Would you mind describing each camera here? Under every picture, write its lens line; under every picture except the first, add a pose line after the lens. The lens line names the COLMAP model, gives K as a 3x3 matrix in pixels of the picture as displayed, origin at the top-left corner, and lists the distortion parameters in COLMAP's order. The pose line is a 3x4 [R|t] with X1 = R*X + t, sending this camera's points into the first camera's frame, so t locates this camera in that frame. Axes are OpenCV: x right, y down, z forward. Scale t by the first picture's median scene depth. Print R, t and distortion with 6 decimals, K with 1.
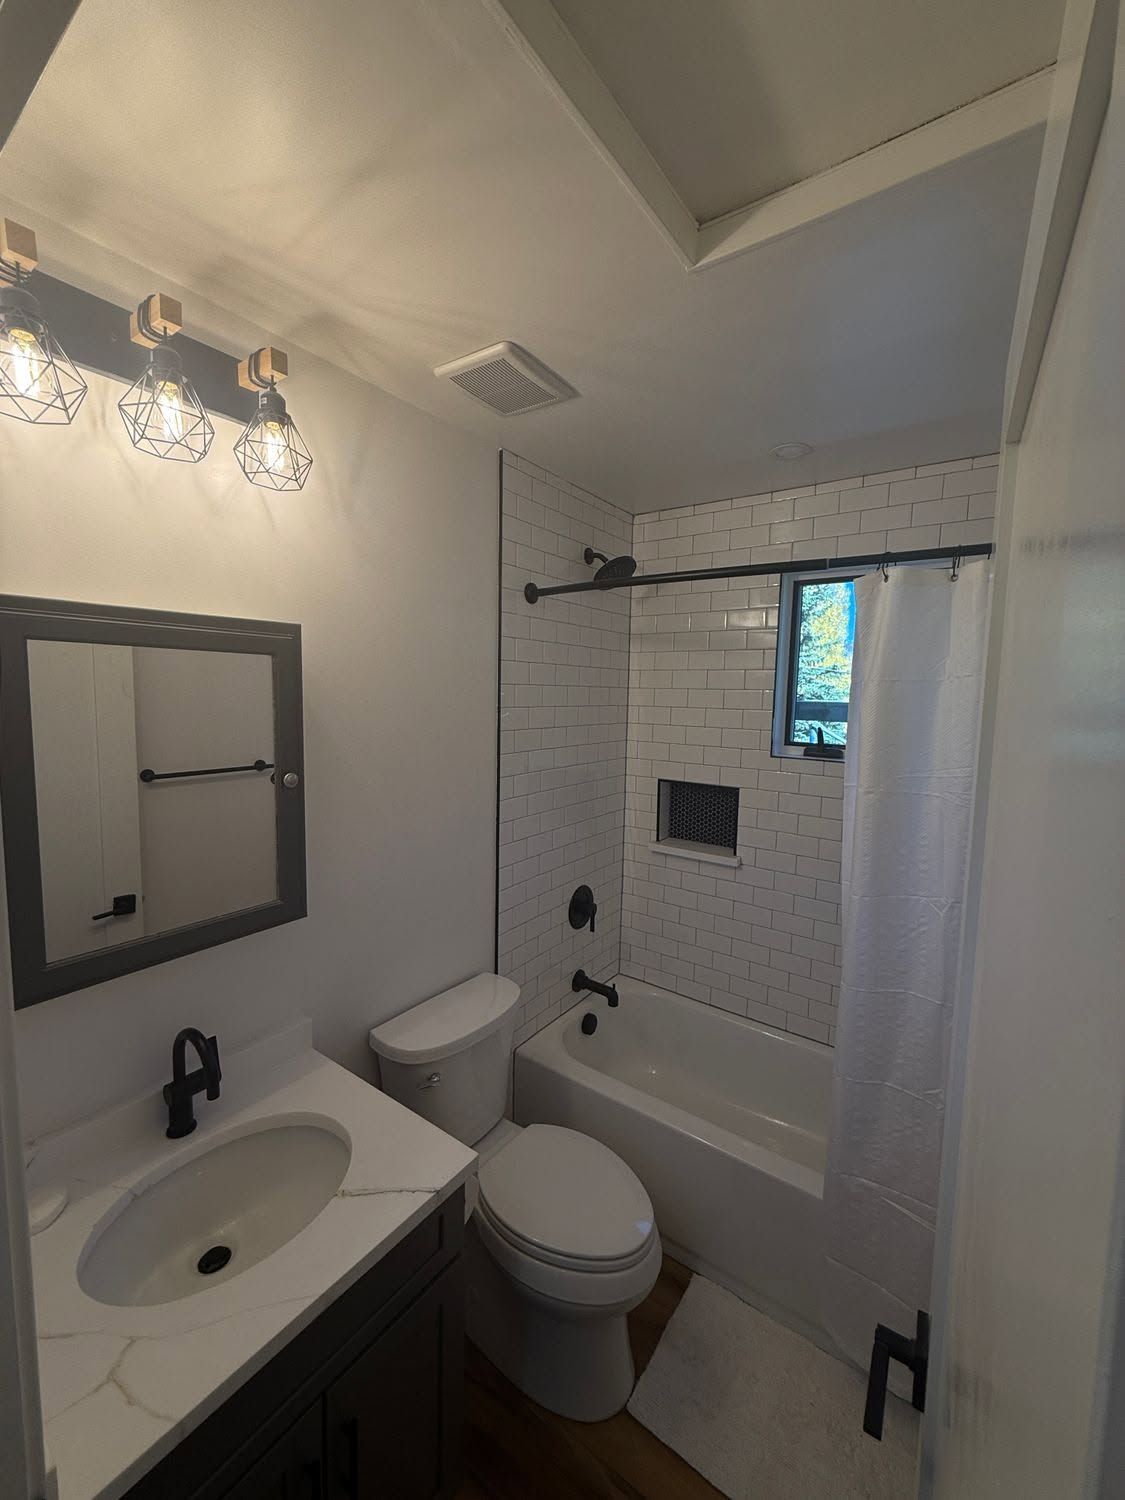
lens RADIAL K [[597.1, 0, 561.2], [0, 597.1, 742.3], [0, 0, 1]] dist [0.002481, -0.003862]
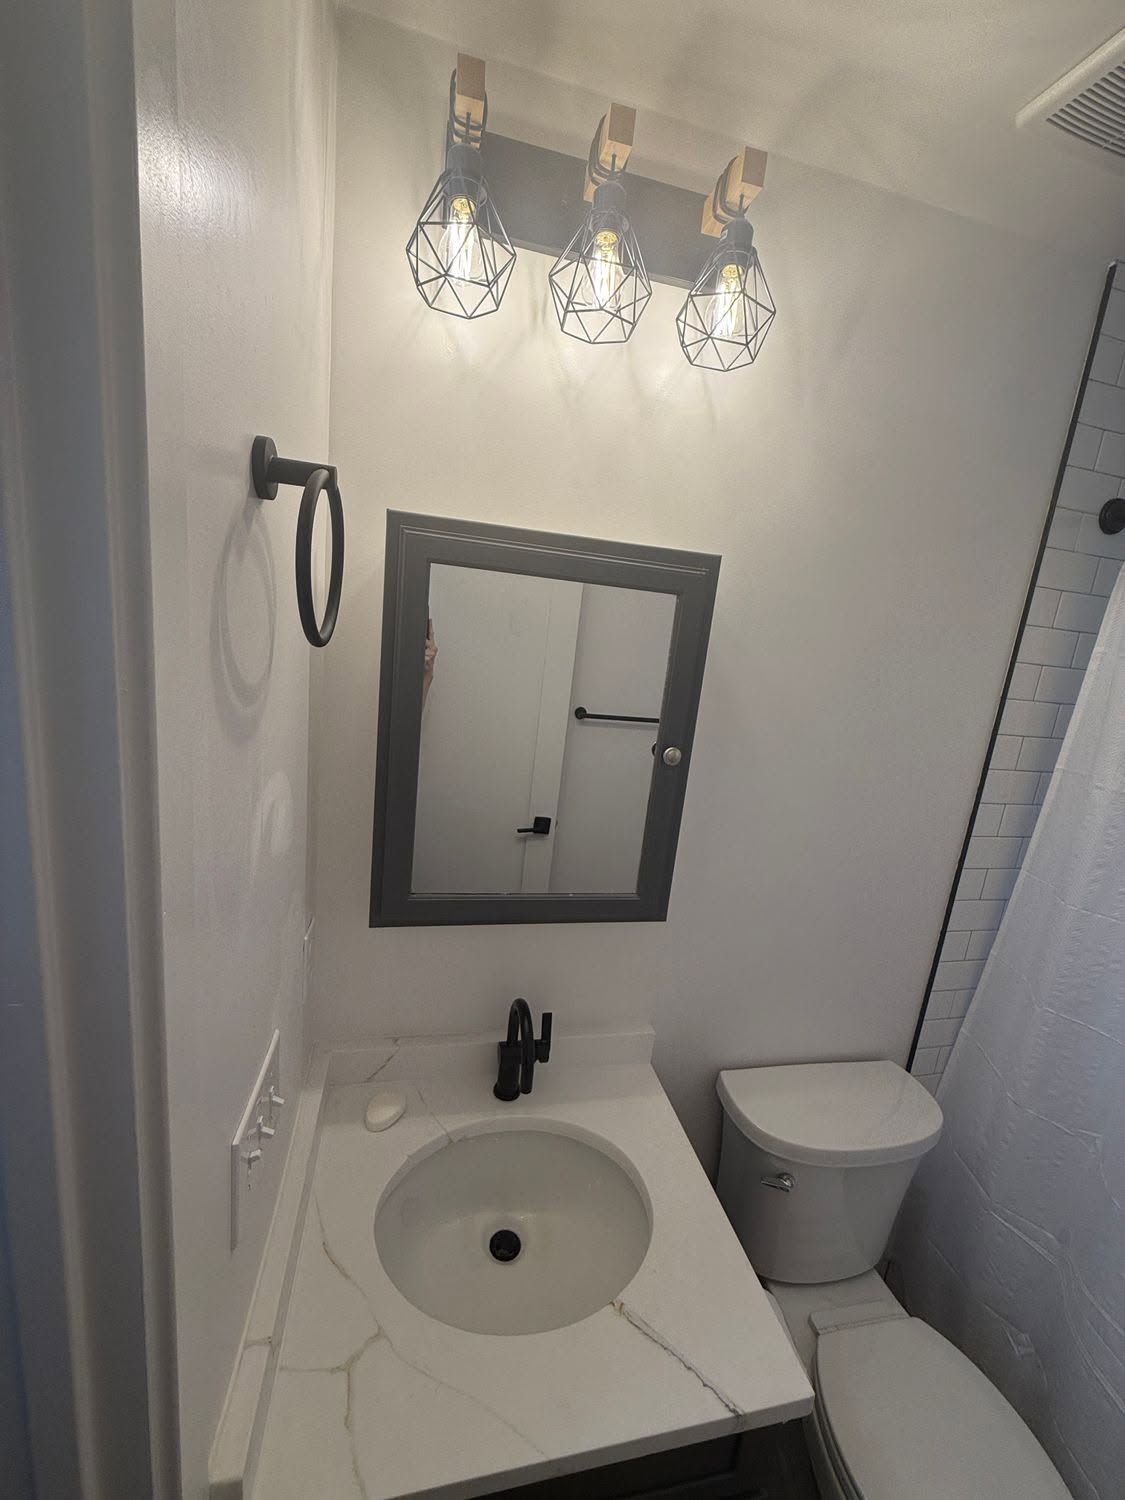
lens RADIAL K [[597.1, 0, 561.2], [0, 597.1, 742.3], [0, 0, 1]] dist [0.002481, -0.003862]
pose [[0.747133, 0.194139, -0.635691, -0.065921], [-0.146372, 0.980971, 0.127555, -0.034155], [0.648358, -0.002253, 0.761332, 0.309822]]
